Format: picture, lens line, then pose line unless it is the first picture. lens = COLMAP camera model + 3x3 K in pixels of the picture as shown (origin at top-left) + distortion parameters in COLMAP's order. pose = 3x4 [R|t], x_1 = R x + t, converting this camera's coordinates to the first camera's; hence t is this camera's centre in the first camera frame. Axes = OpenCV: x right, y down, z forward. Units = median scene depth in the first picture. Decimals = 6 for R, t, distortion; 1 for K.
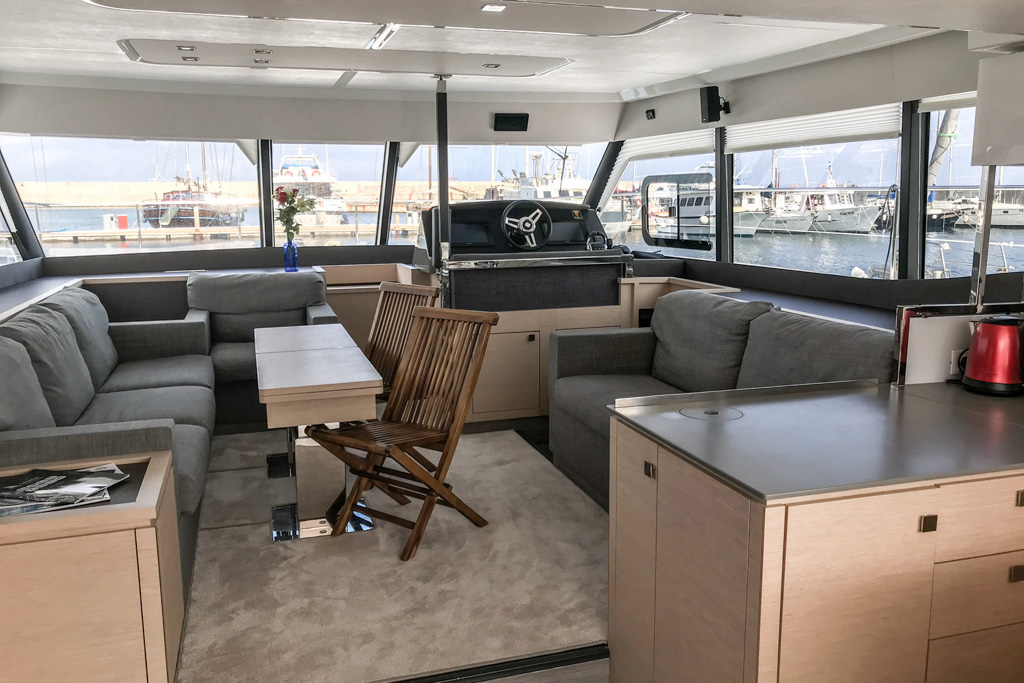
lens RADIAL K [[852.4, 0, 507.8], [0, 852.4, 337.4], [0, 0, 1]] dist [0.009382, 0.010471]
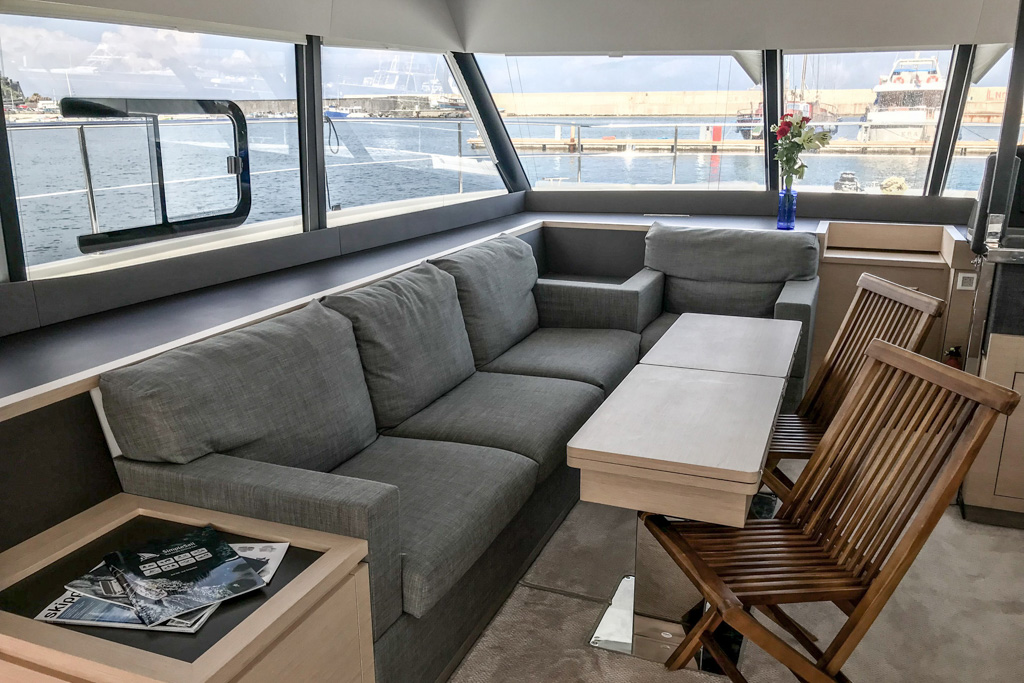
lens RADIAL K [[852.4, 0, 517.0], [0, 852.4, 340.9], [0, 0, 1]] dist [0.009382, 0.010471]
pose [[0.774827, 0.175494, -0.607326, 0.046210], [-0.106971, 0.983239, 0.147646, -0.073698], [0.623057, -0.049434, 0.780613, 0.288190]]
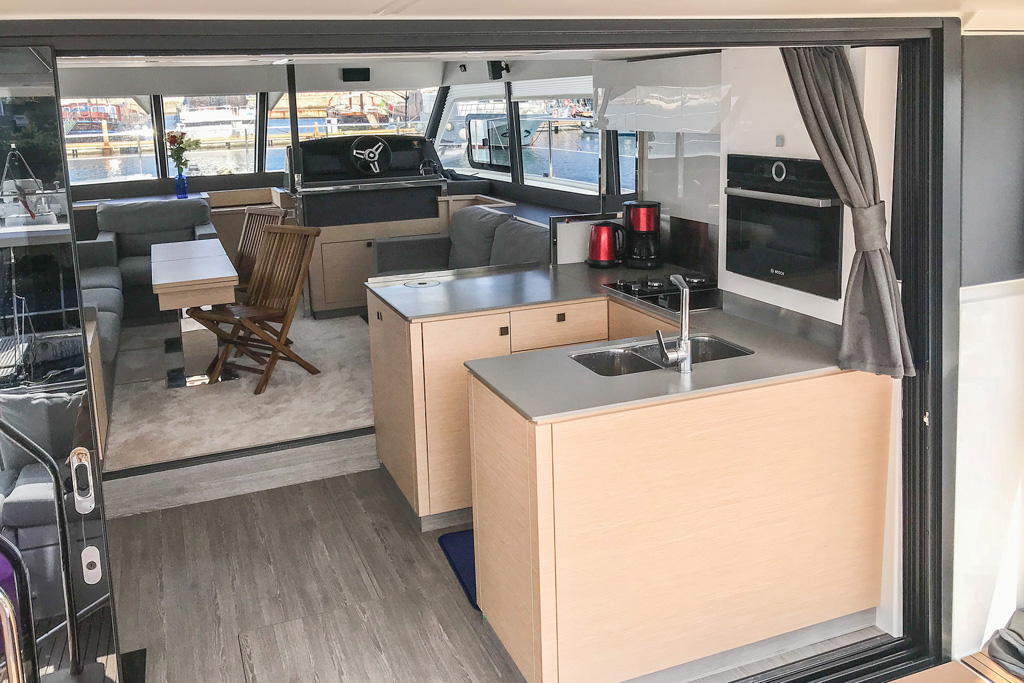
lens RADIAL K [[882.6, 0, 523.4], [0, 882.6, 248.5], [0, 0, 1]] dist [0.003146, 0.011296]
pose [[0.994735, -0.037466, 0.095386, 0.132129], [0.036884, 0.999289, 0.007856, 0.005593], [-0.095612, -0.004296, 0.995409, -0.380364]]
